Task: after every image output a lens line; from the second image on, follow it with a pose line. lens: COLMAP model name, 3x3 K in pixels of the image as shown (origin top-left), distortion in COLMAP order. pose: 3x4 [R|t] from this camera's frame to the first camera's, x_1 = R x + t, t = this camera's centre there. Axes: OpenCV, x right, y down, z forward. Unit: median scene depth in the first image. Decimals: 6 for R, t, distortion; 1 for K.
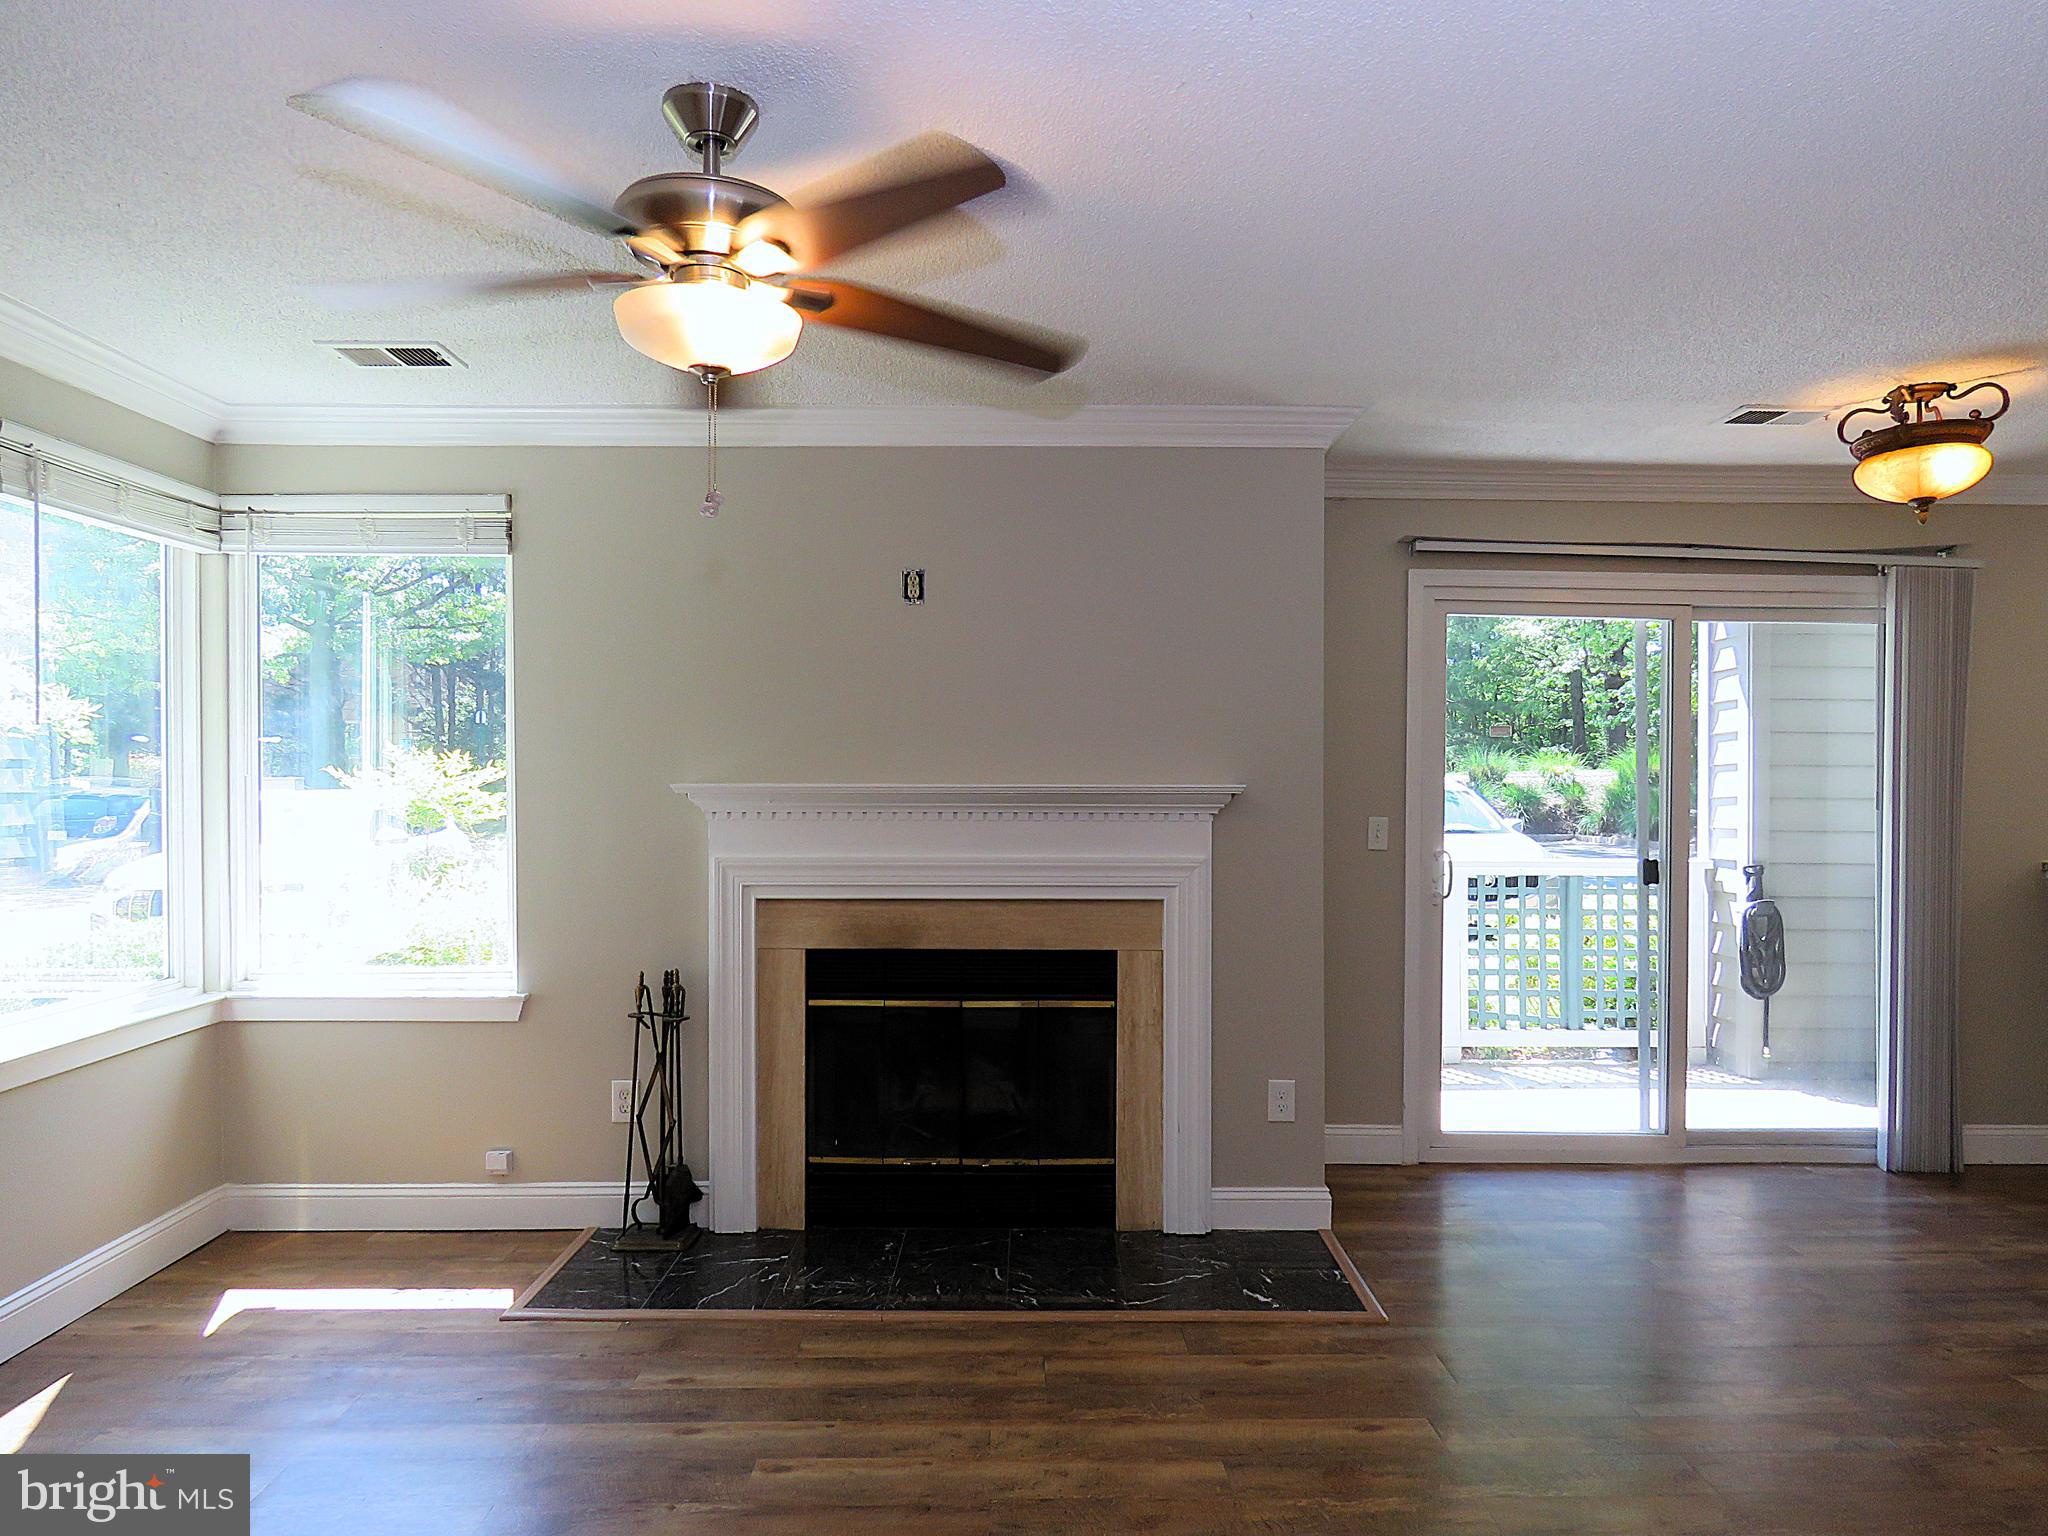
lens RADIAL K [[1313.6, 0, 1029.7], [0, 1313.6, 768.7], [0, 0, 1]] dist [0.009422, -0.011327]
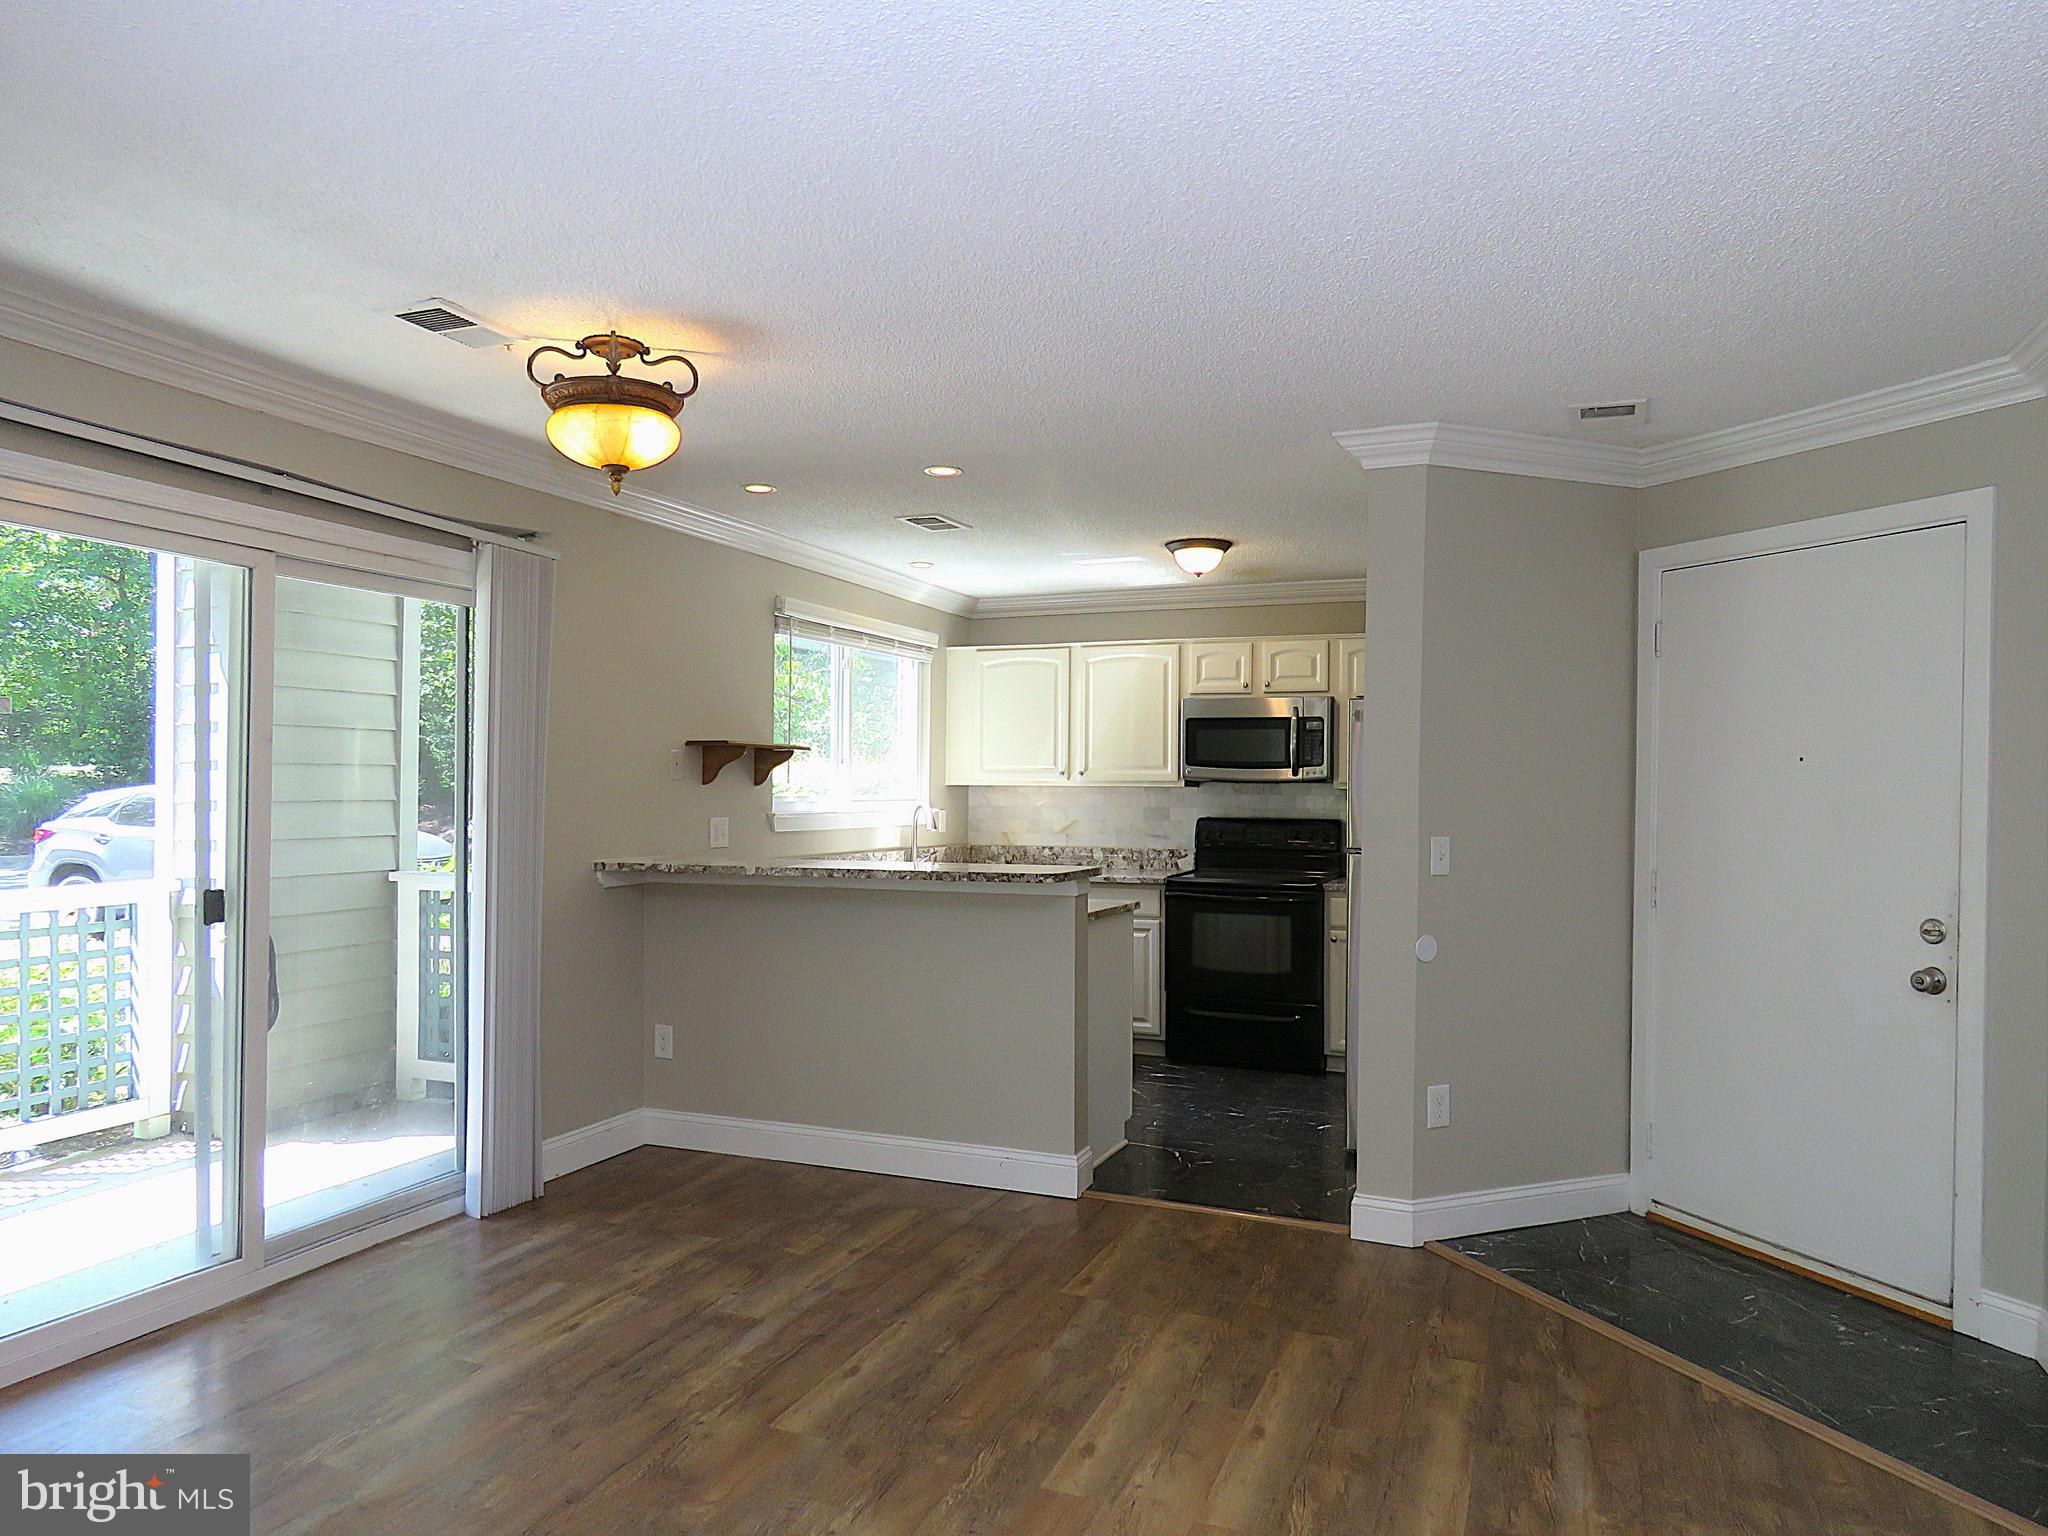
lens RADIAL K [[1313.6, 0, 1022.7], [0, 1313.6, 775.2], [0, 0, 1]] dist [0.009422, -0.011327]
pose [[0.402704, 0.003625, 0.915323, -0.023539], [-0.008441, 0.999964, -0.000246, 0.001630], [-0.915291, -0.007627, 0.402720, 0.352327]]
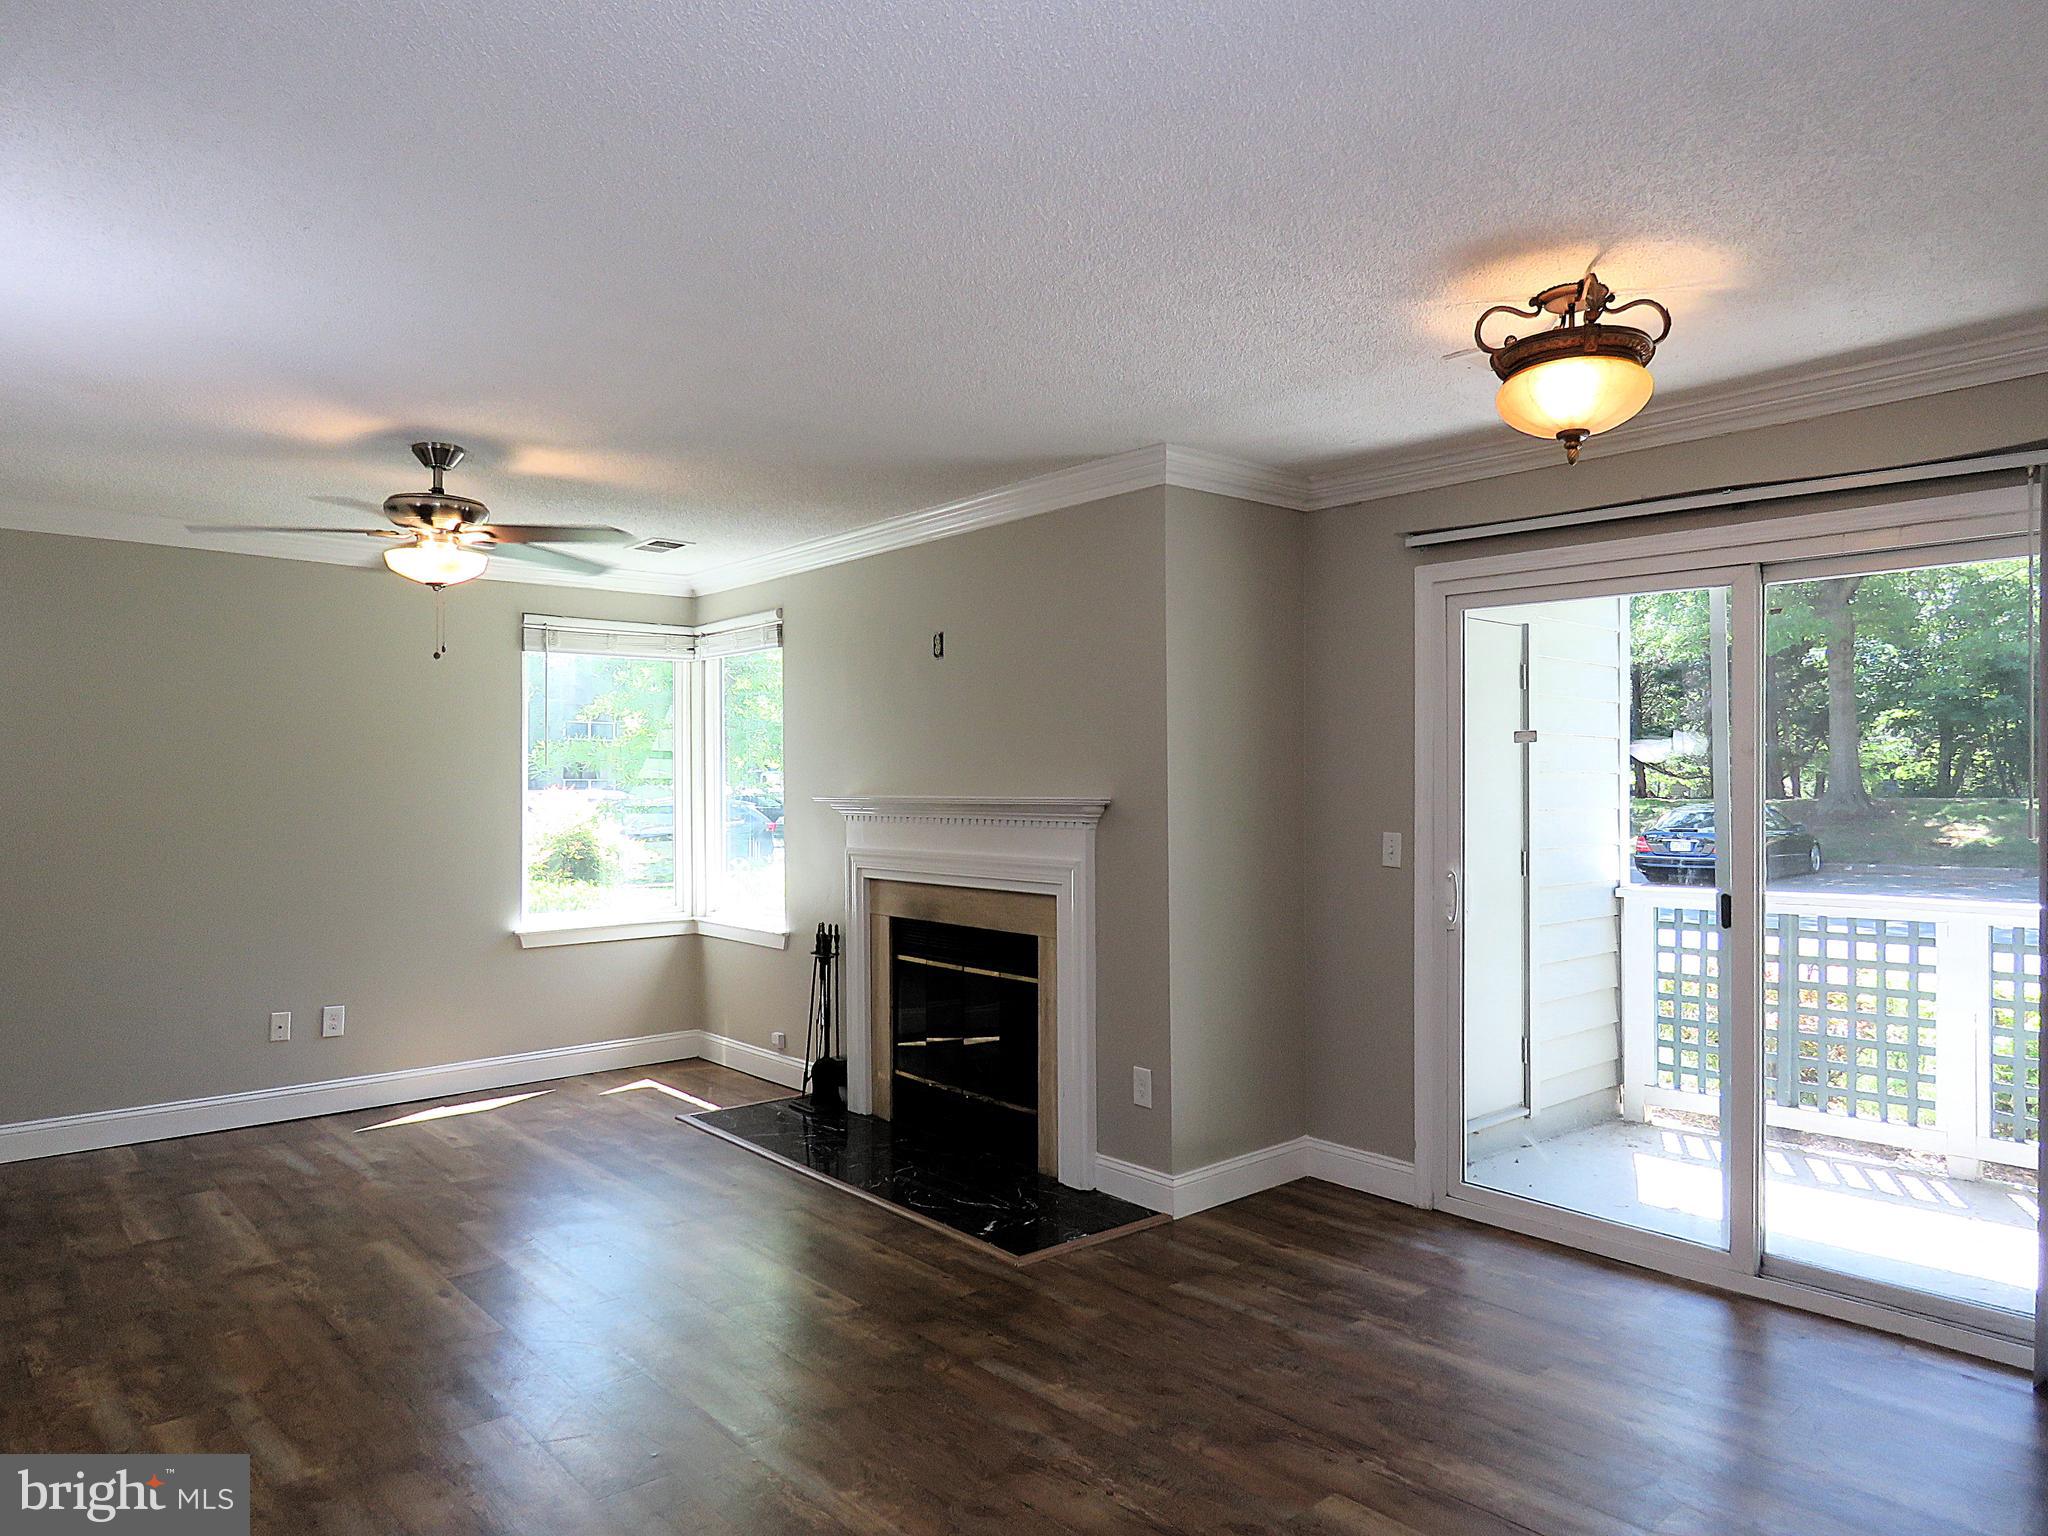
lens RADIAL K [[1313.6, 0, 1029.5], [0, 1313.6, 770.8], [0, 0, 1]] dist [0.009422, -0.011327]
pose [[0.646396, -0.012845, -0.762894, 0.966262], [0.006323, 0.999914, -0.011479, 0.002268], [0.762976, 0.002596, 0.646421, 0.224176]]
